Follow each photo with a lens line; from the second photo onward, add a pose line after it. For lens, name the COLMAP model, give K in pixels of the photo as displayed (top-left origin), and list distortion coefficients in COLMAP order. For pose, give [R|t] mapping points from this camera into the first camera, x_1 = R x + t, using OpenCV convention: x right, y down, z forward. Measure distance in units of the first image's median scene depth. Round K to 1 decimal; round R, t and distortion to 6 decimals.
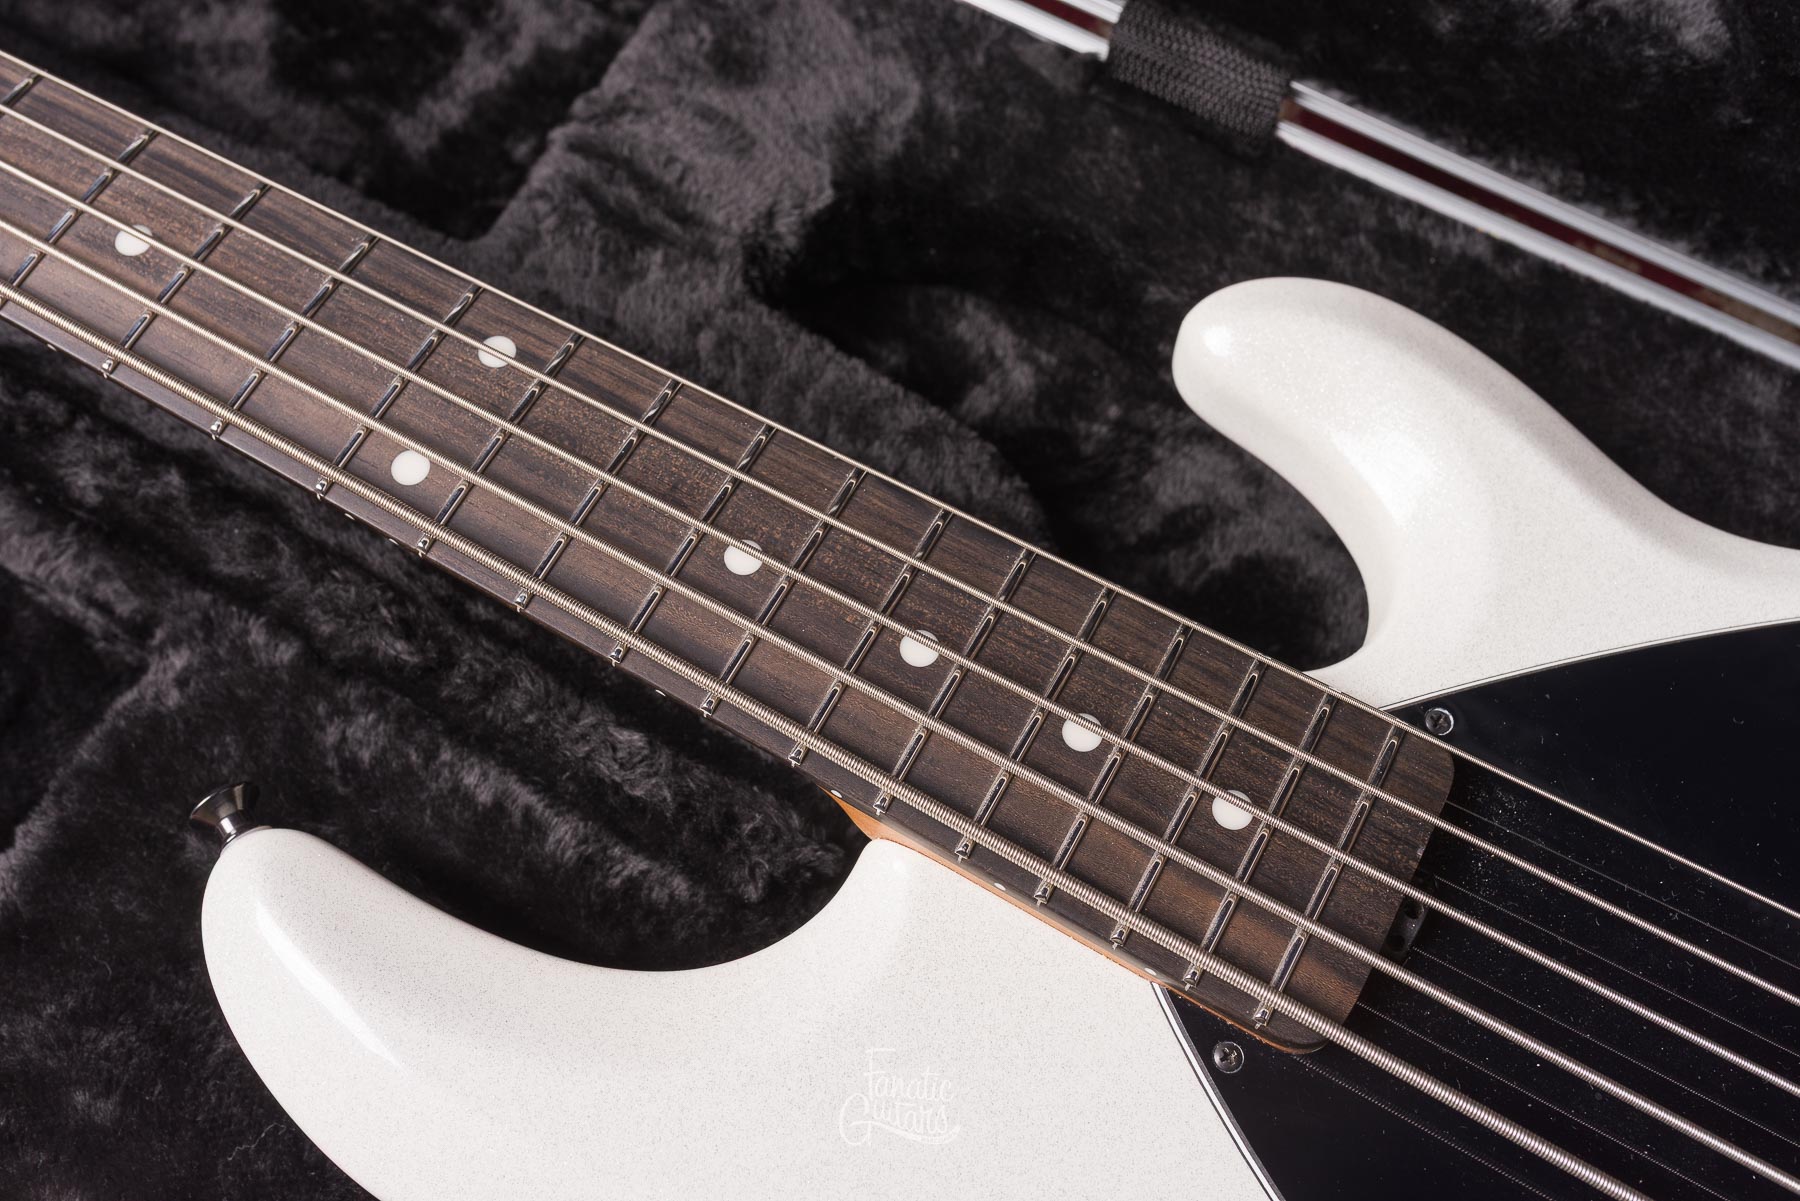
lens RADIAL K [[1787.1, 0, 897.5], [0, 1787.1, 598.8], [0, 0, 1]] dist [0.001856, 0.002794]
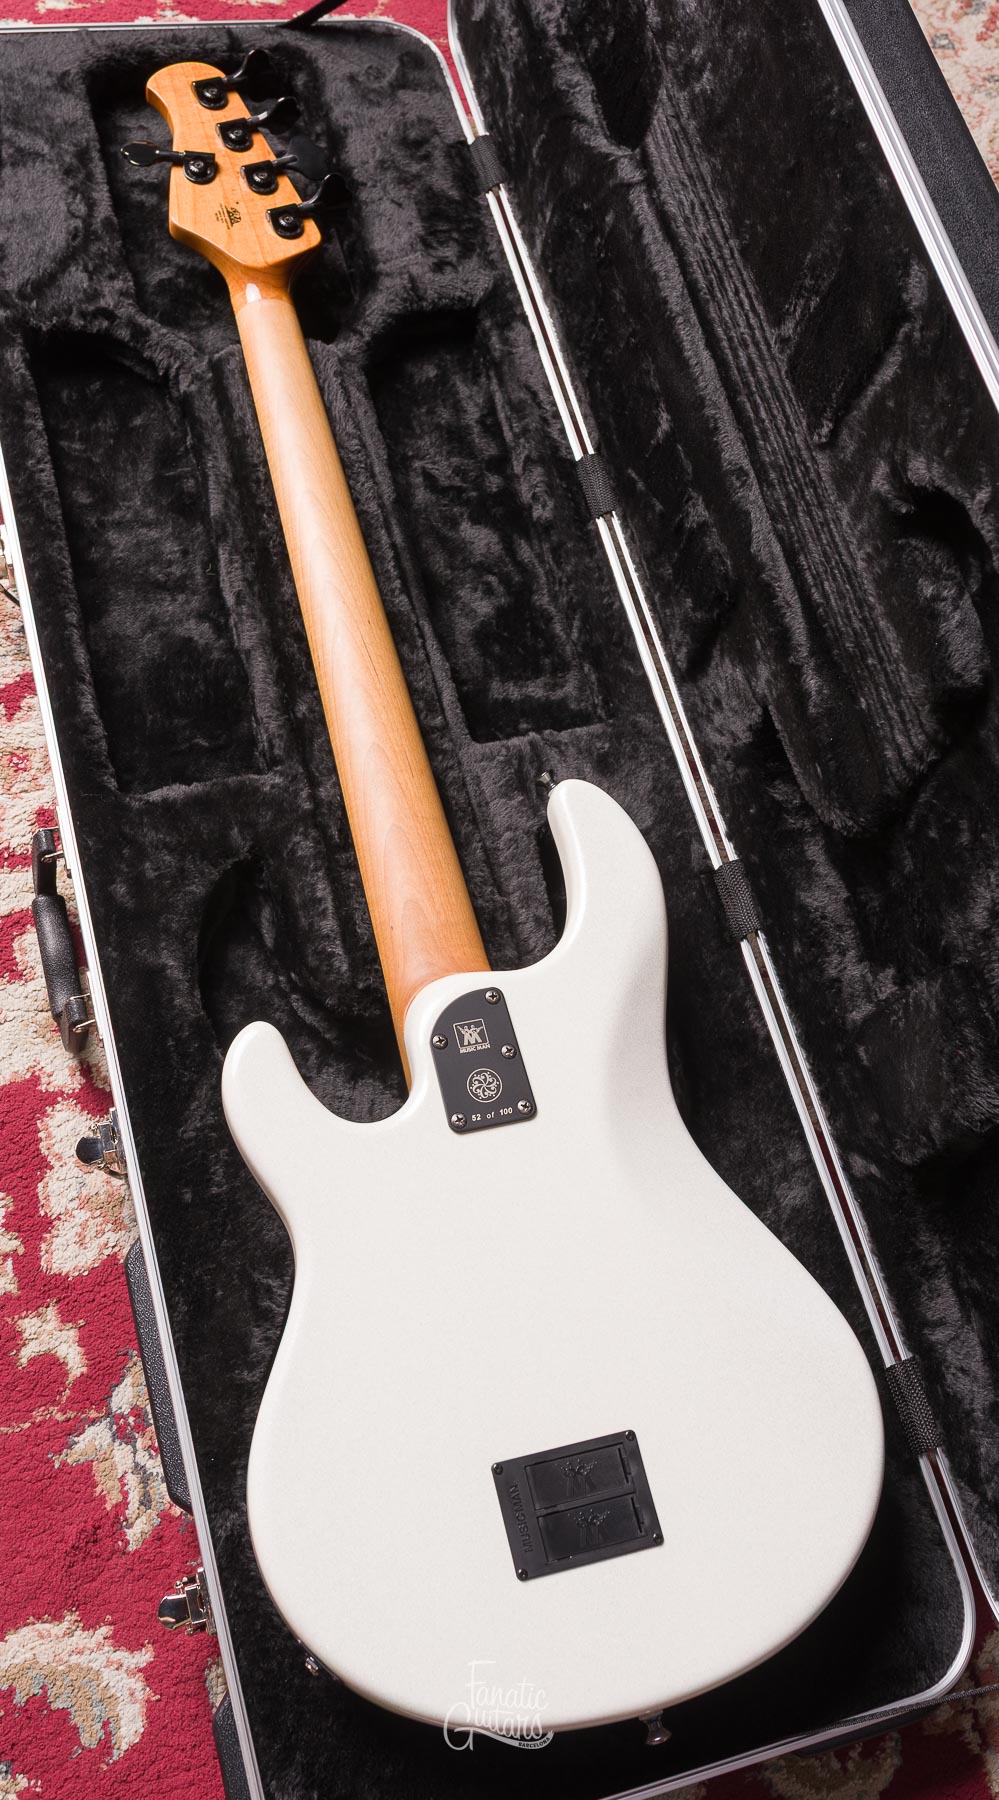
lens RADIAL K [[1755.5, 0, 477.9], [0, 1755.5, 898.5], [0, 0, 1]] dist [-0.002516, 0.000434]
pose [[0.689278, 0.697998, -0.194152, 0.409175], [-0.716471, 0.696489, -0.039655, 0.044924], [0.107546, 0.166438, 0.980170, -1.415720]]
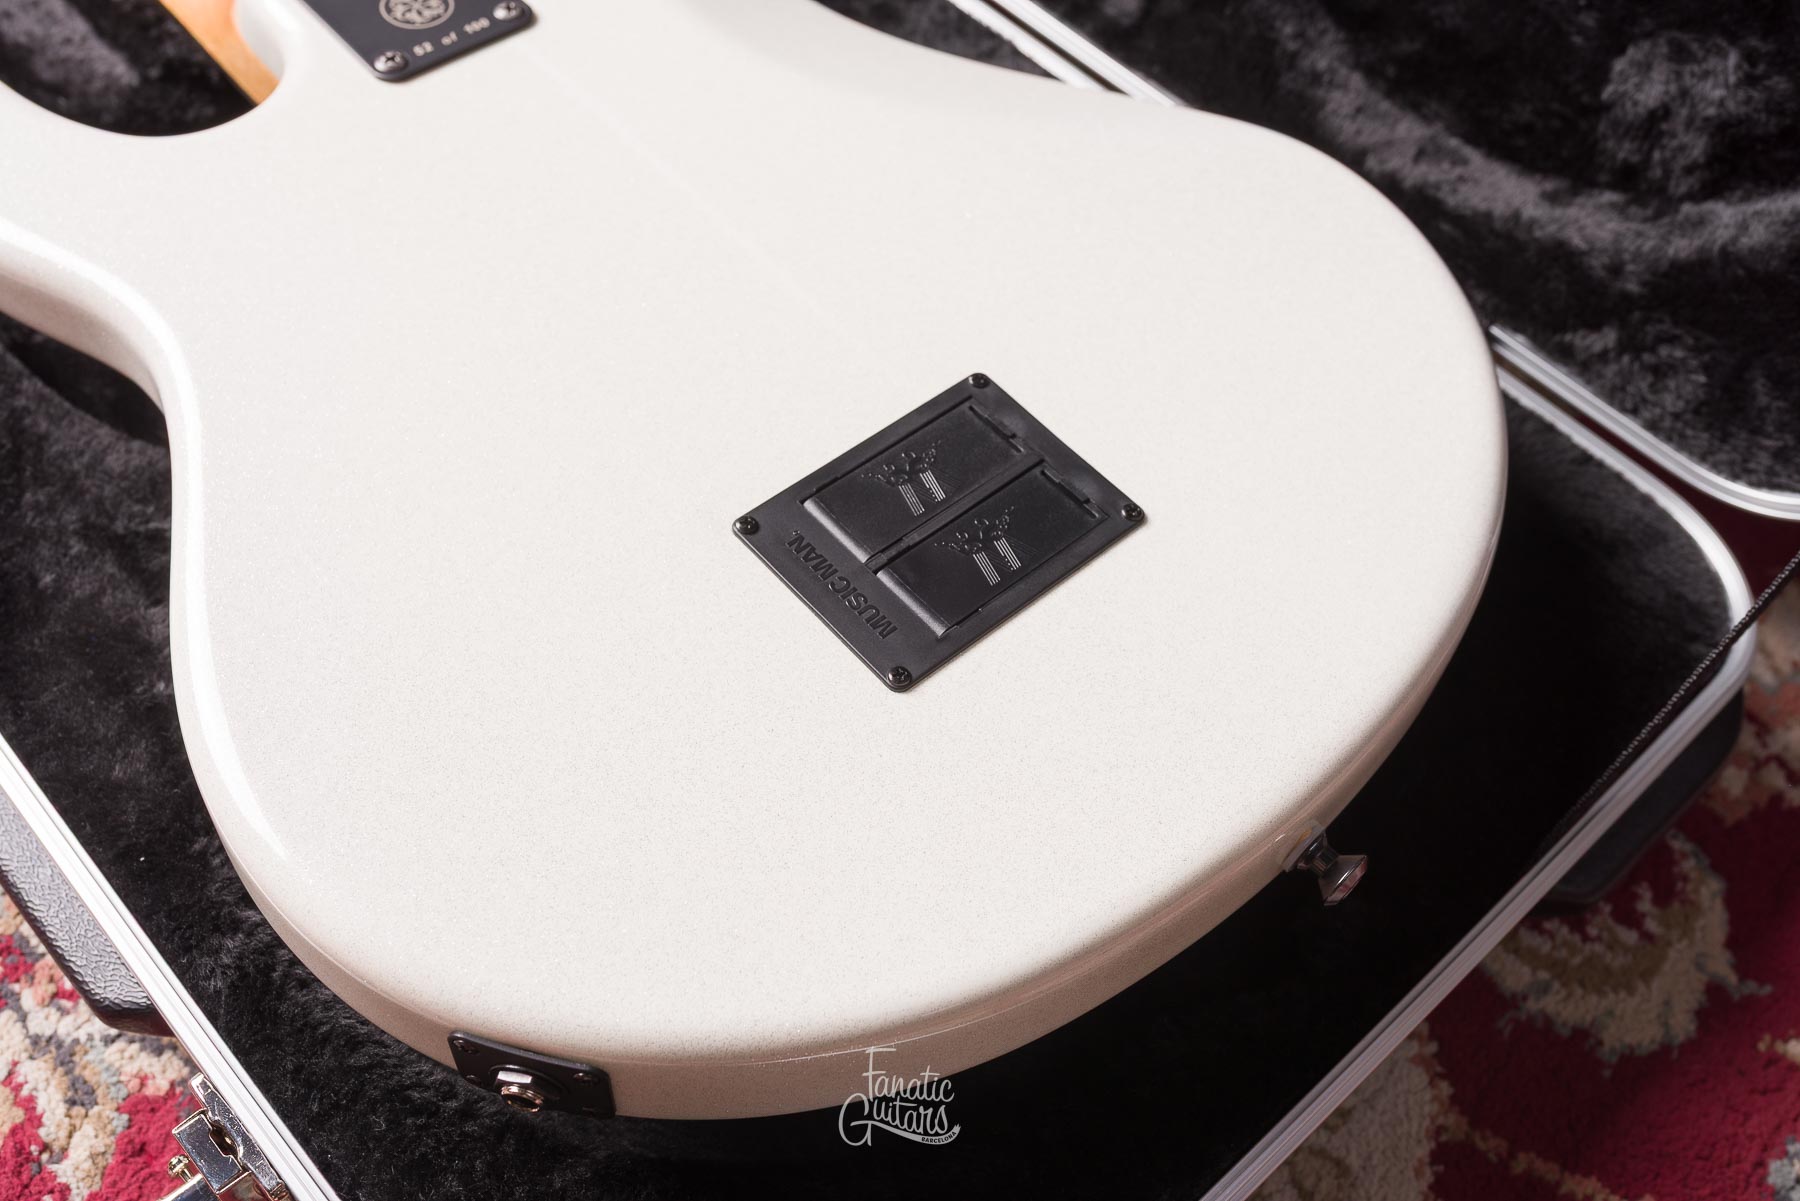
lens RADIAL K [[1787.1, 0, 897.5], [0, 1787.1, 598.8], [0, 0, 1]] dist [0.001856, 0.002794]
pose [[0.946200, 0.303742, -0.111563, 0.670000], [-0.322839, 0.909500, -0.261888, 0.639849], [0.021920, 0.283816, 0.958628, -0.200286]]
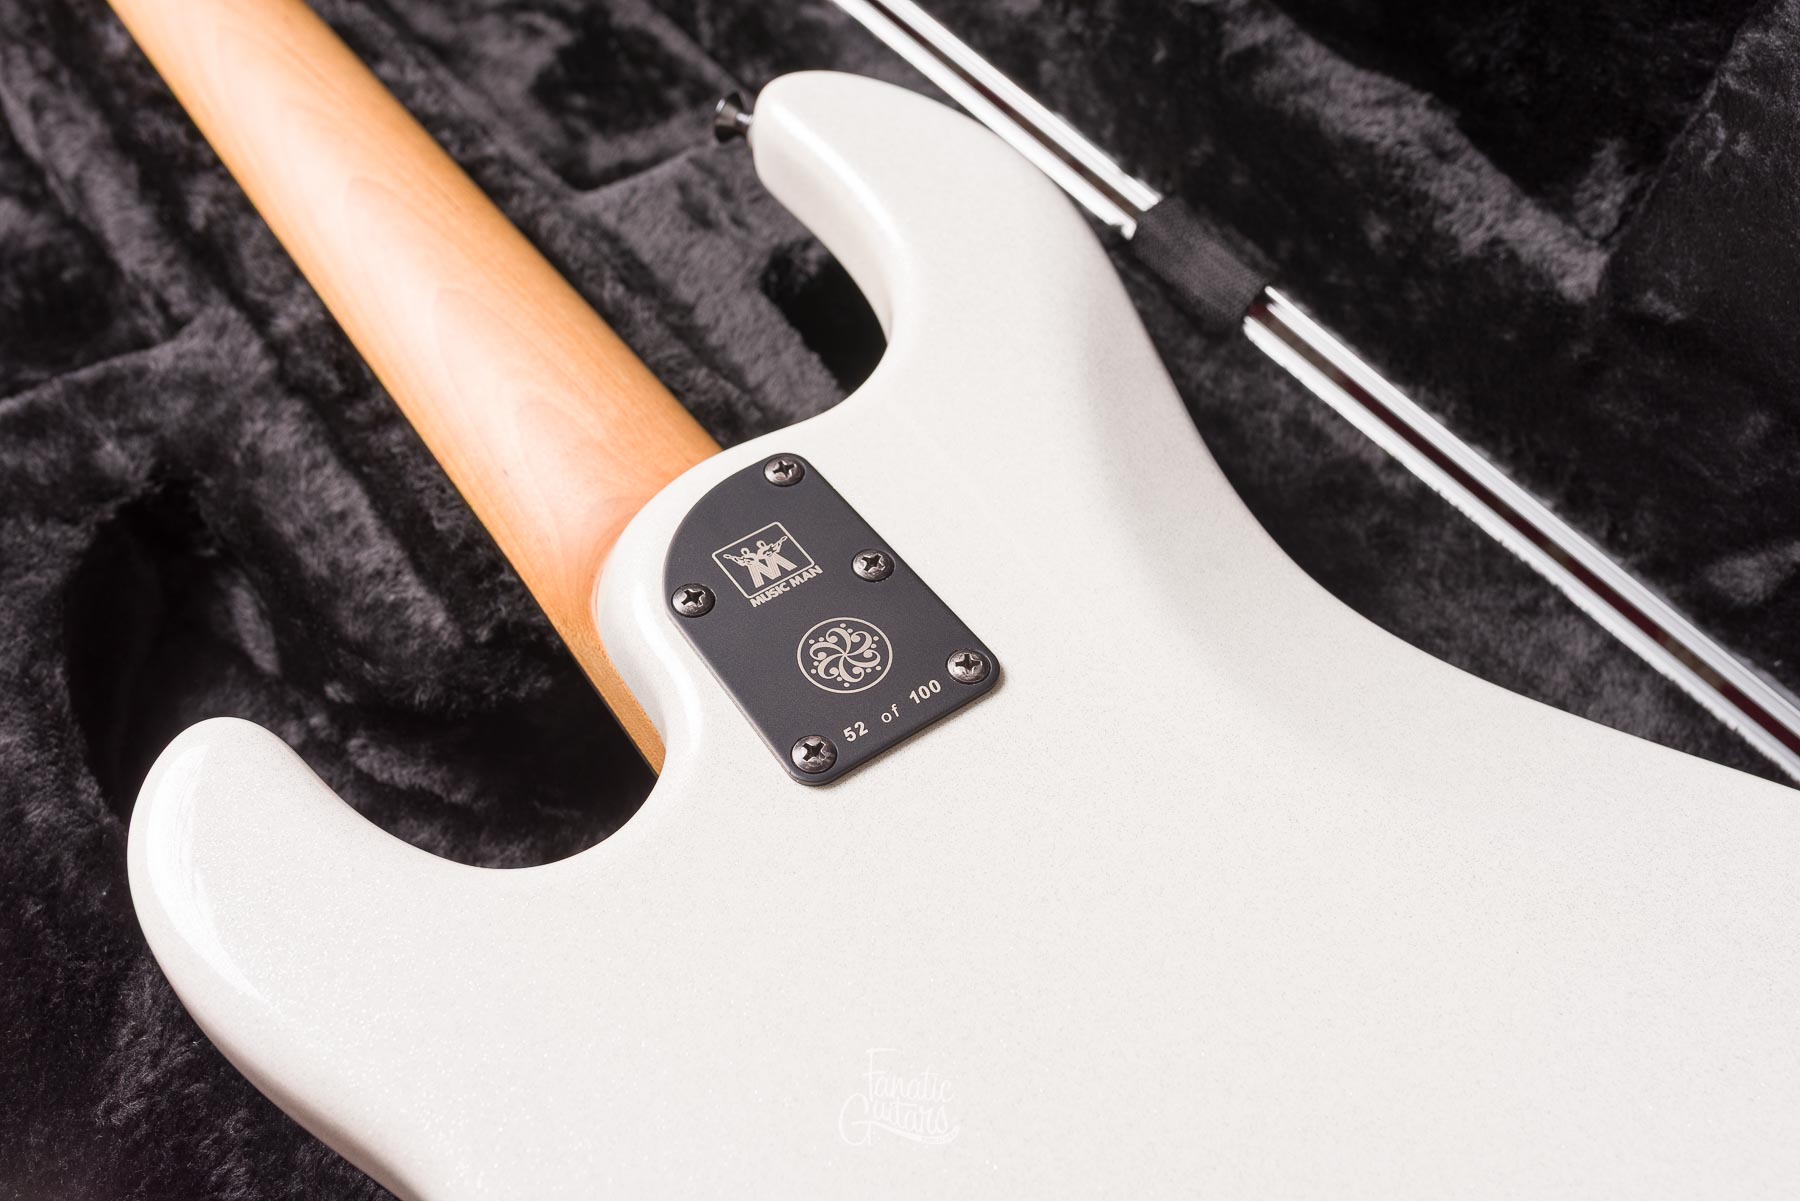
lens RADIAL K [[1787.1, 0, 897.5], [0, 1787.1, 598.8], [0, 0, 1]] dist [0.001856, 0.002794]
pose [[0.909000, 0.346701, -0.231339, 0.357223], [-0.402395, 0.874643, -0.270328, 0.302649], [0.108616, 0.338818, 0.934561, -0.022629]]
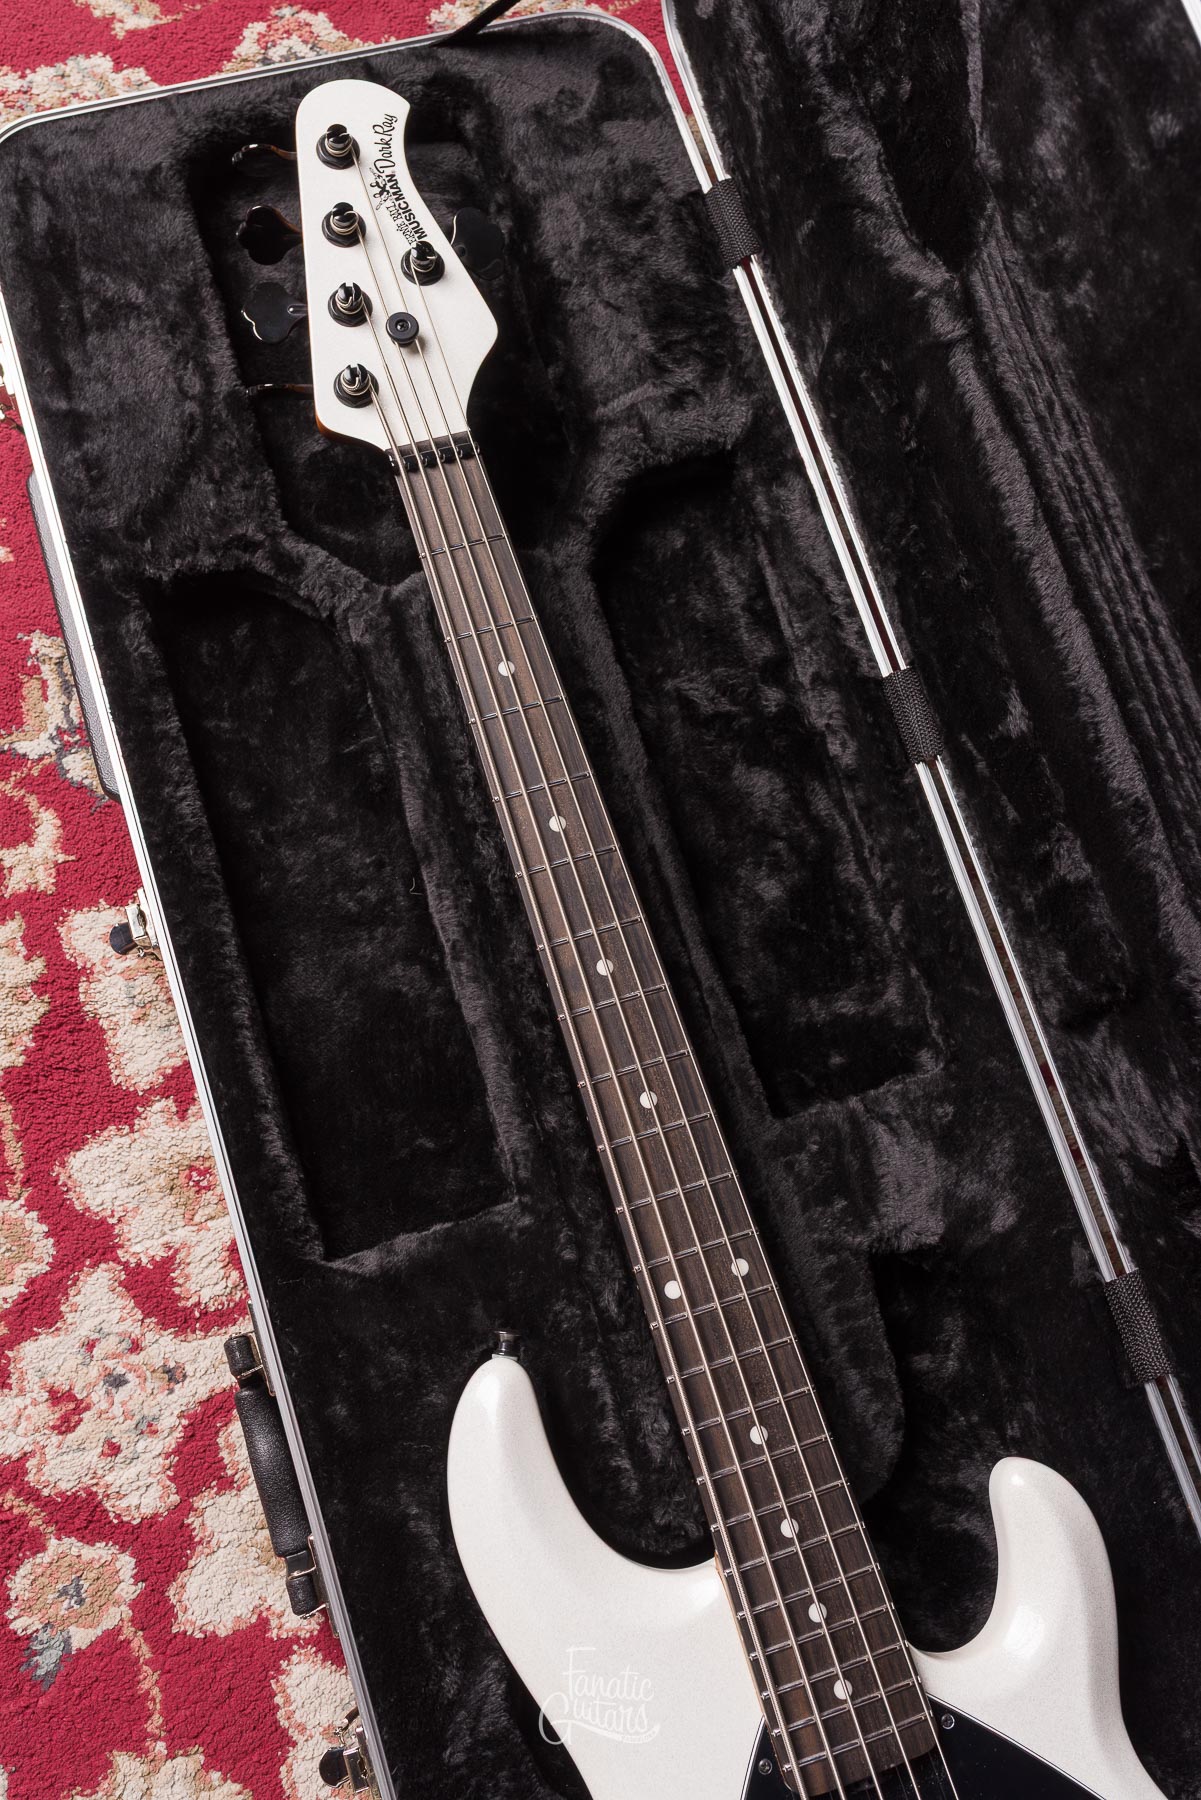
lens RADIAL K [[1732.3, 0, 595.5], [0, 1732.3, 897.2], [0, 0, 1]] dist [0.000826, -0.005831]
pose [[0.728378, 0.674253, -0.121855, -0.334263], [-0.657632, 0.737870, 0.151879, -0.559865], [0.192318, -0.030489, 0.980859, -0.870401]]
